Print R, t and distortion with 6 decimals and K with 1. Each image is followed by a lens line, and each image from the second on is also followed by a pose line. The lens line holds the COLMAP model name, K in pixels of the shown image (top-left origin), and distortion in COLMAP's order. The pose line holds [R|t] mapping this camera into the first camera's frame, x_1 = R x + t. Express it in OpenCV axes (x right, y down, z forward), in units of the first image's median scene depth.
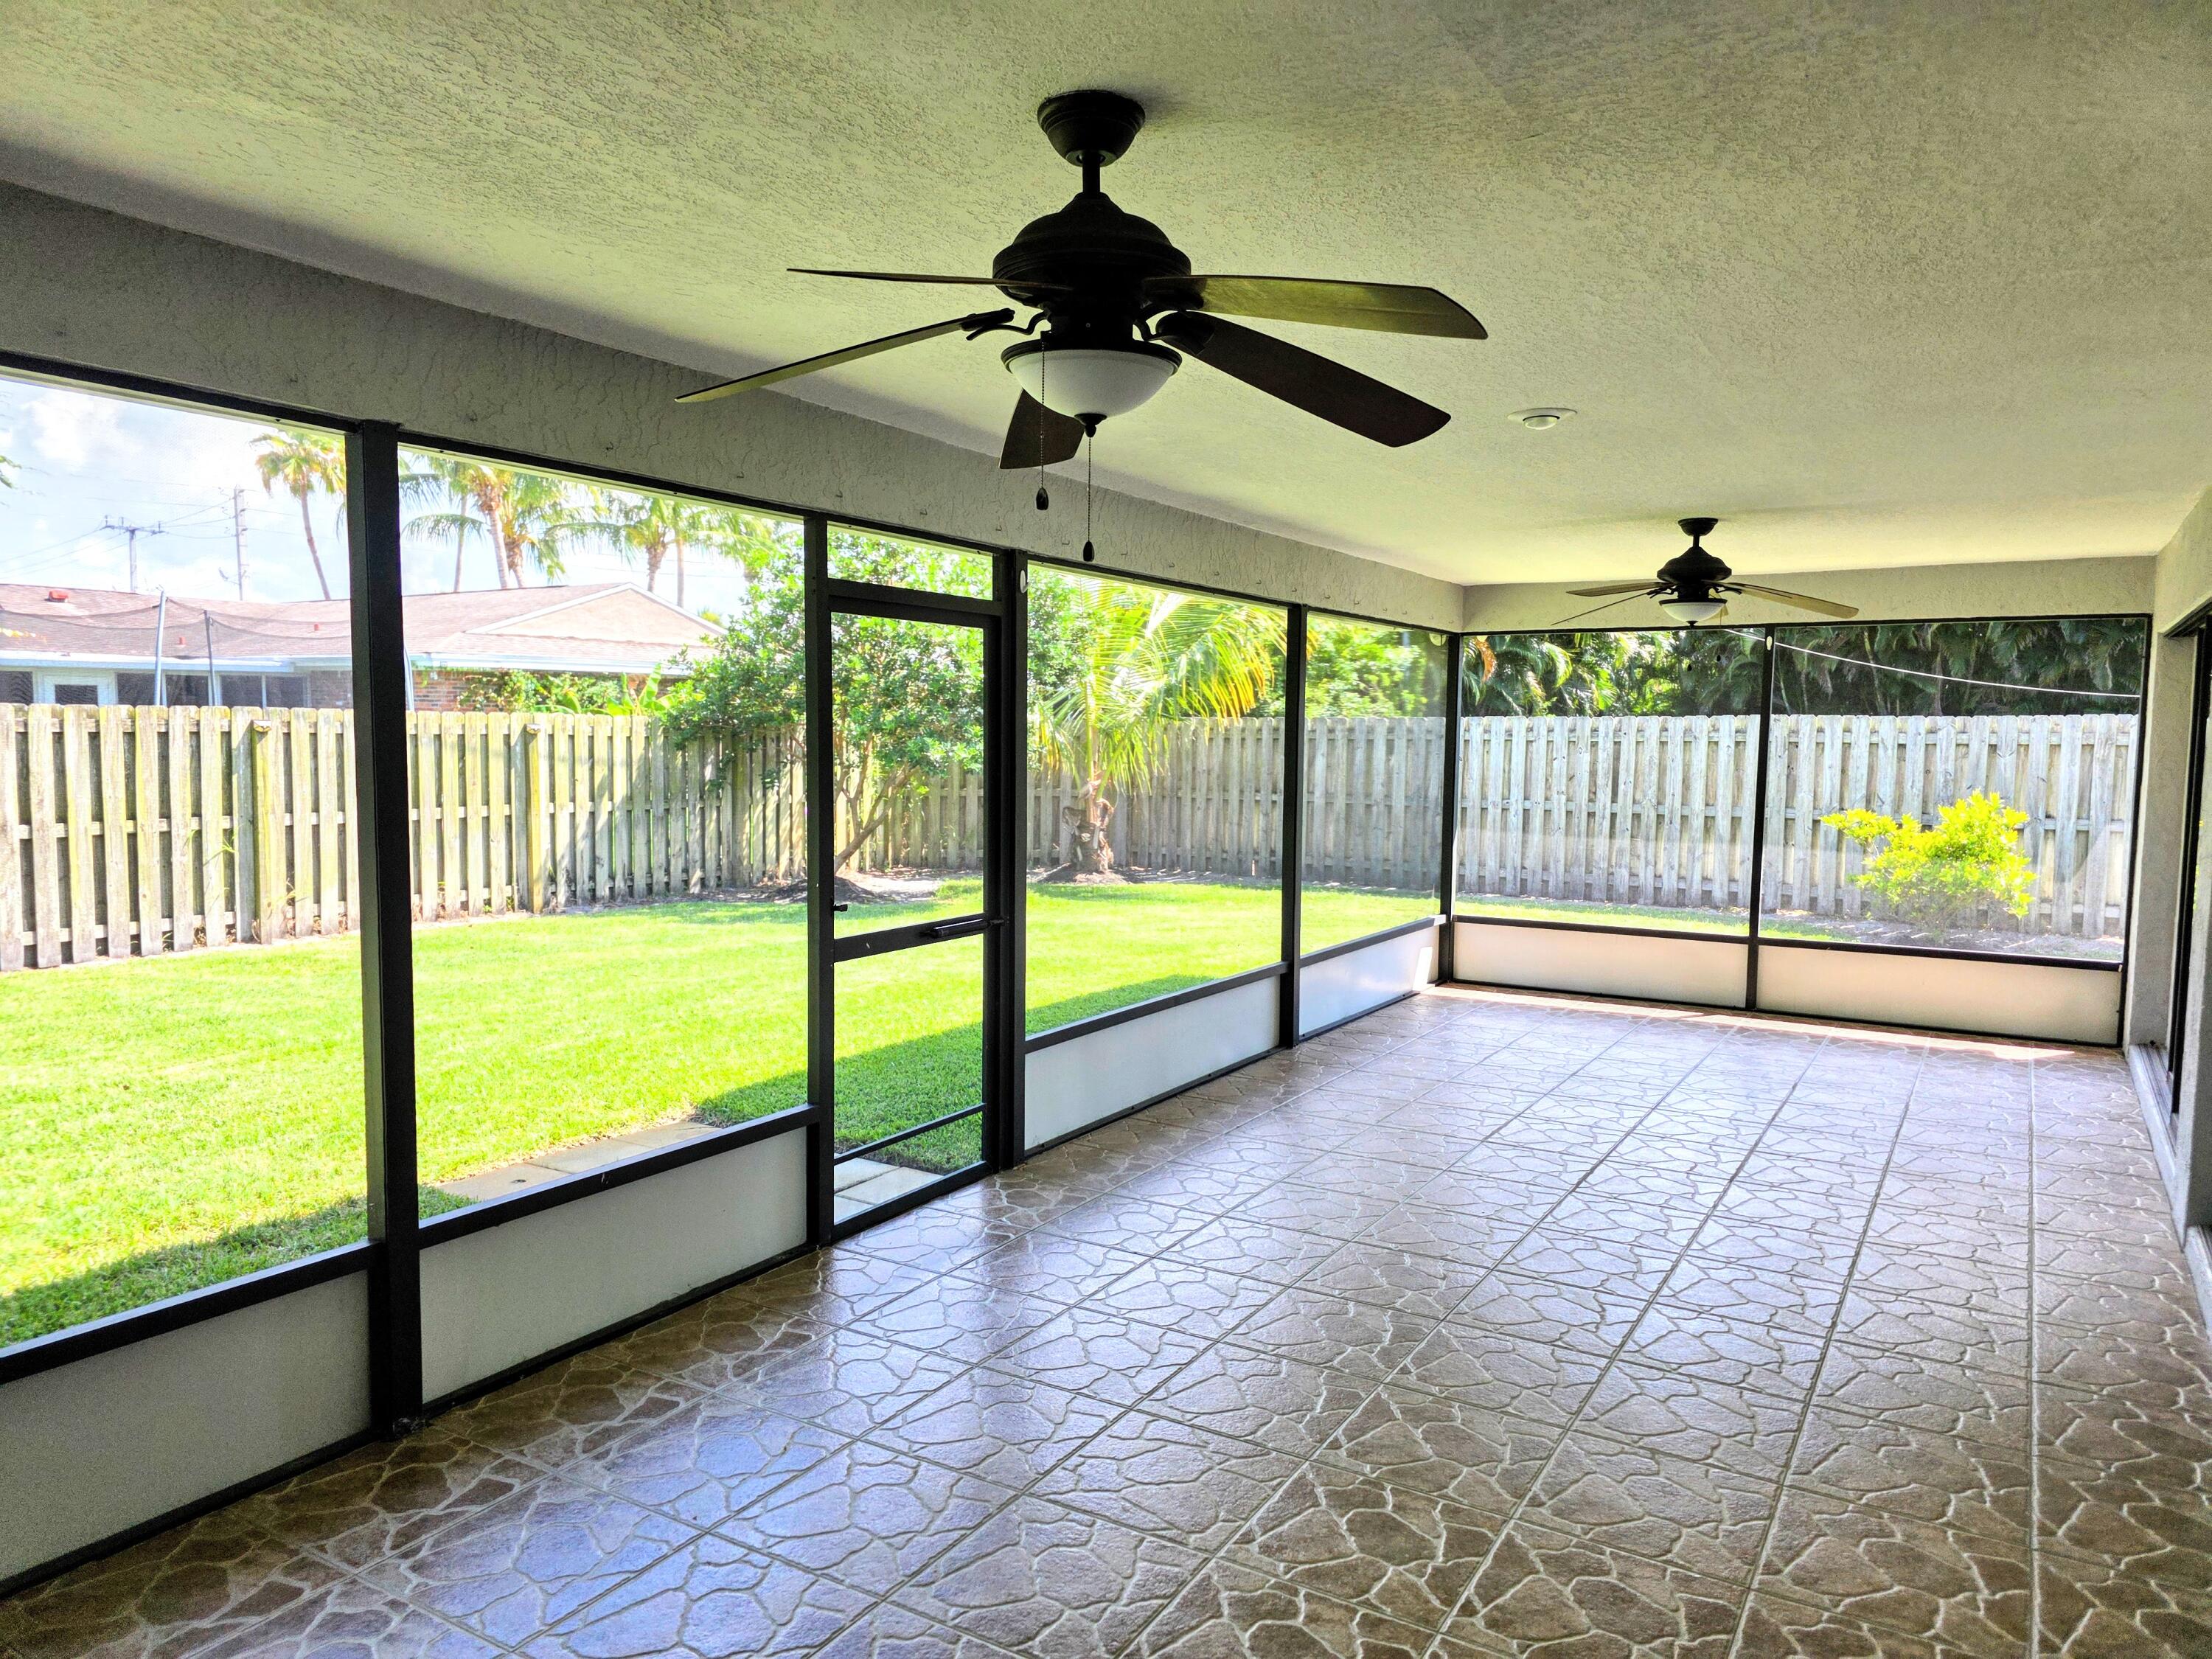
lens RADIAL K [[1489.3, 0, 1106.0], [0, 1489.3, 829.5], [0, 0, 1]] dist [0.044502, -0.004956]
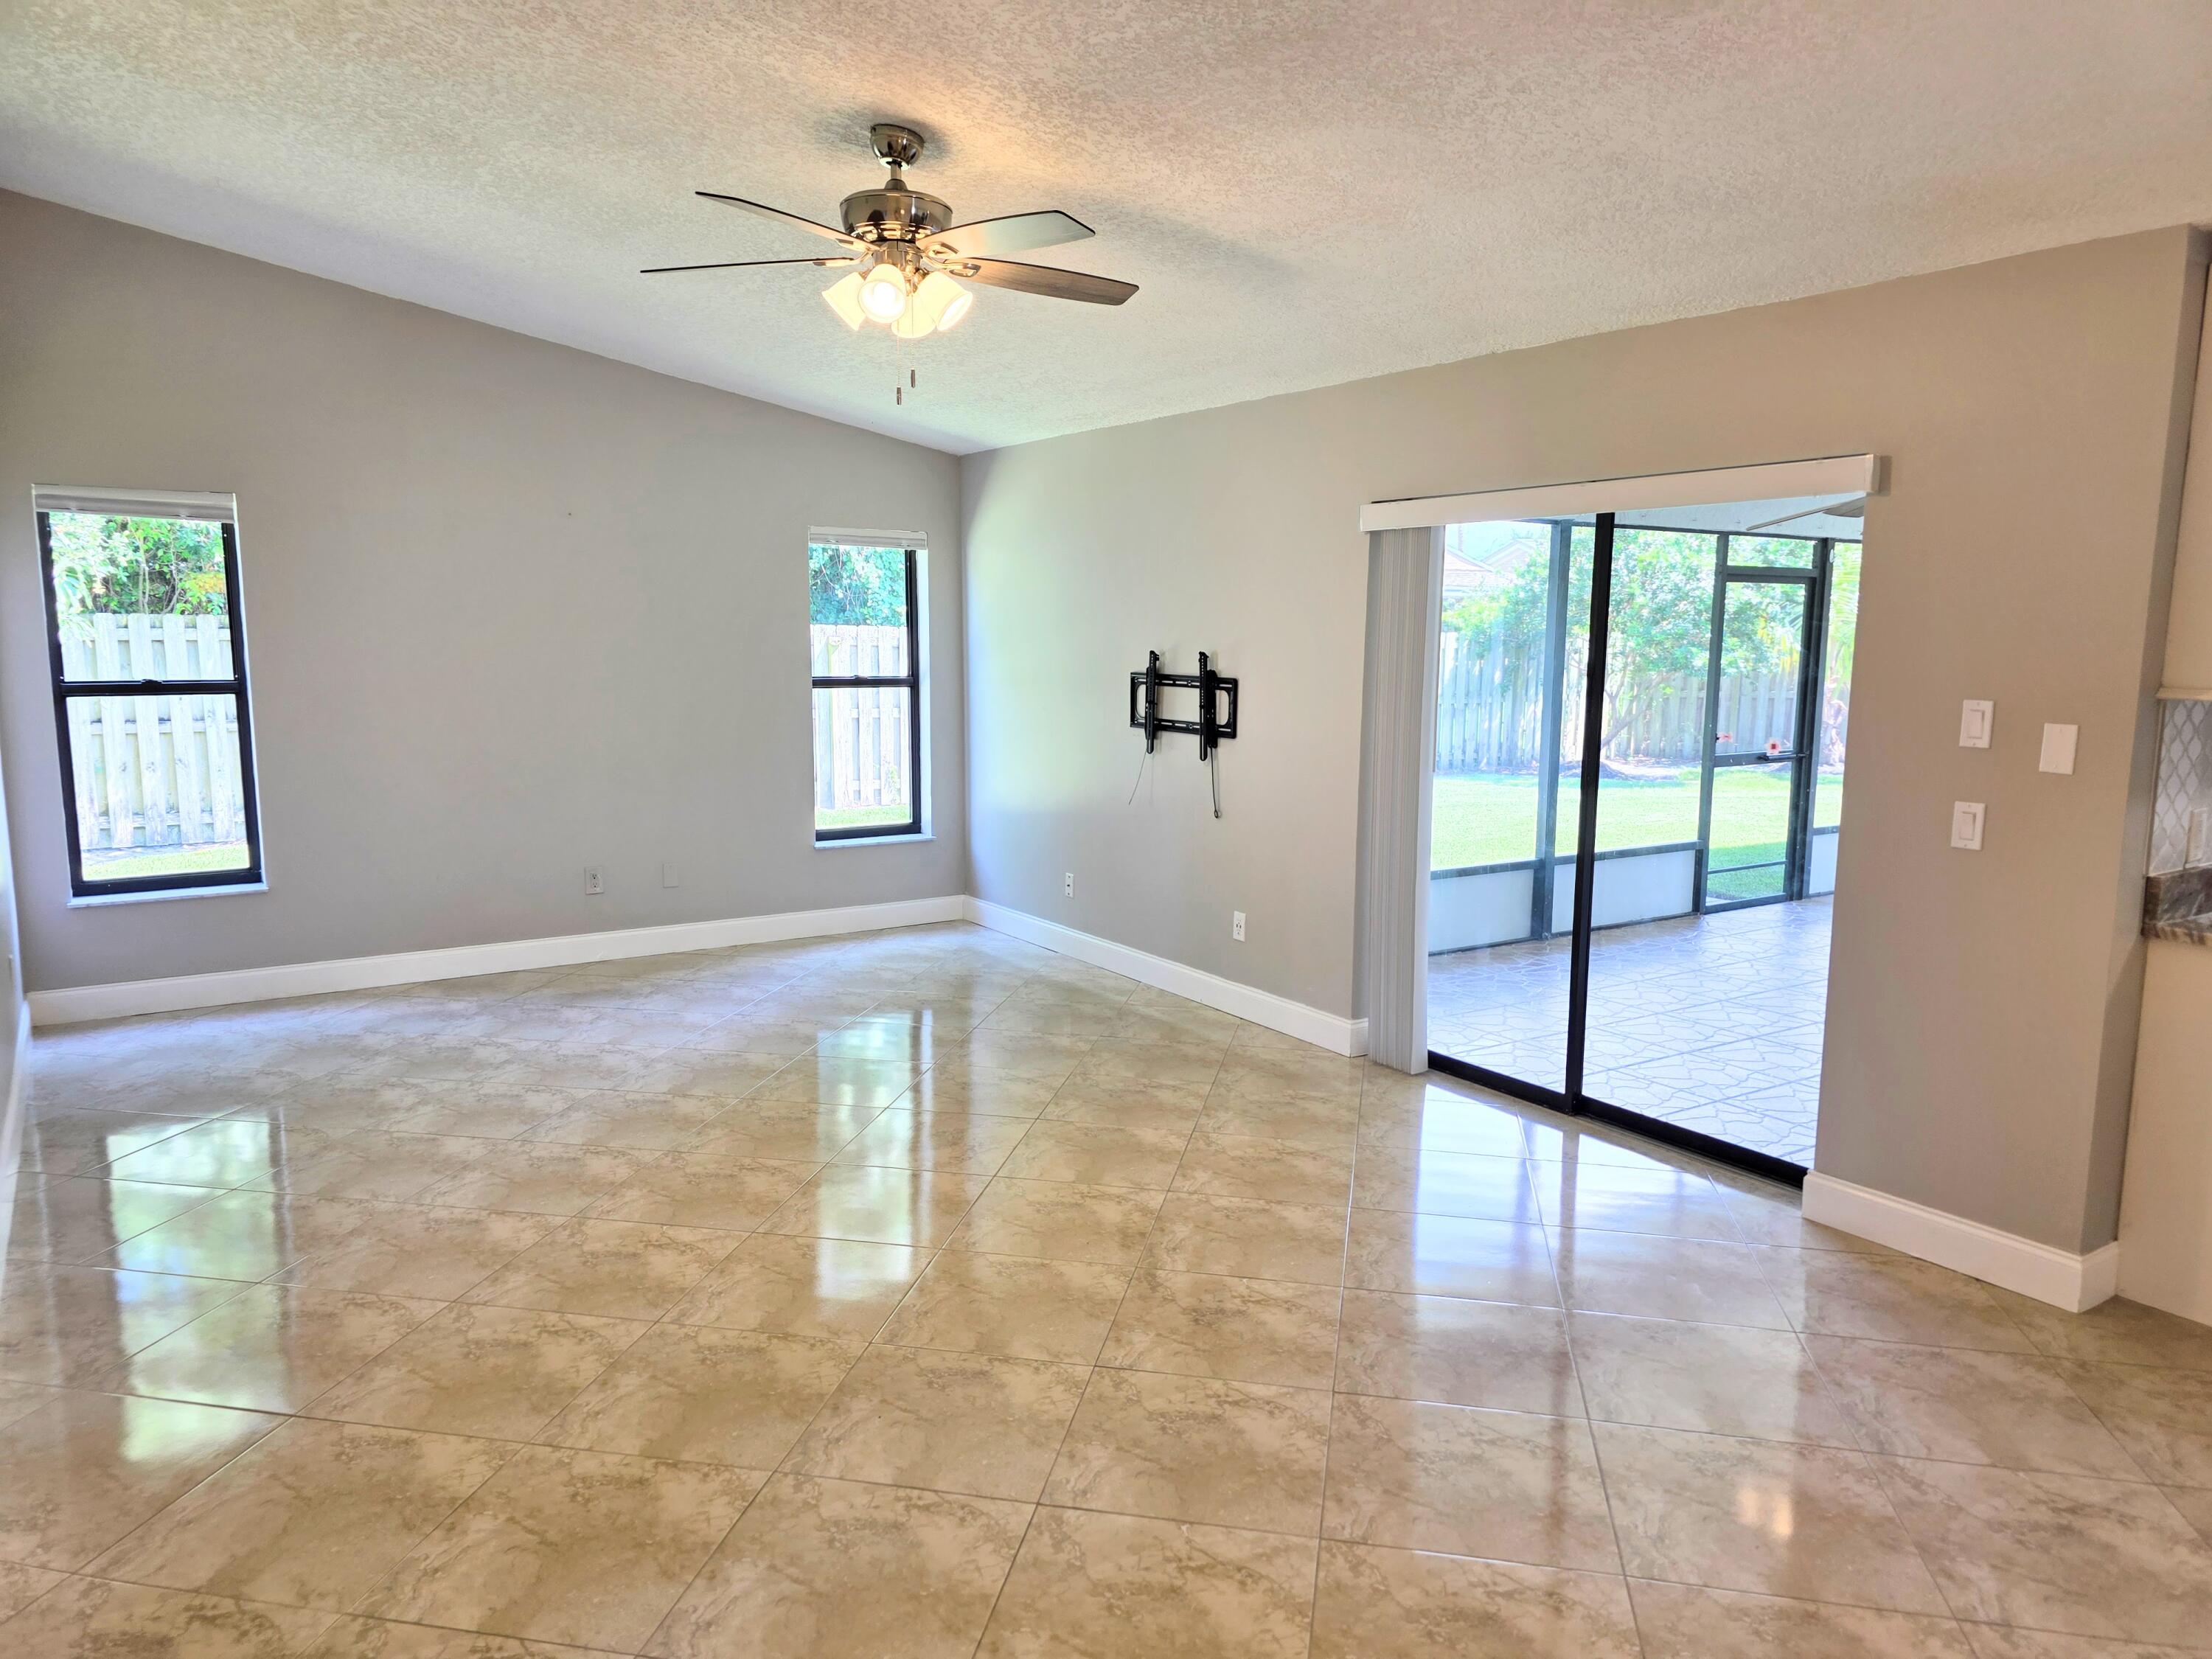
lens RADIAL K [[1489.3, 0, 1106.0], [0, 1489.3, 829.5], [0, 0, 1]] dist [0.044502, -0.004956]
pose [[0.906340, 0.045945, -0.420045, -0.027764], [-0.021101, 0.997752, 0.063605, 0.022737], [0.422023, -0.048785, 0.905272, -0.377195]]
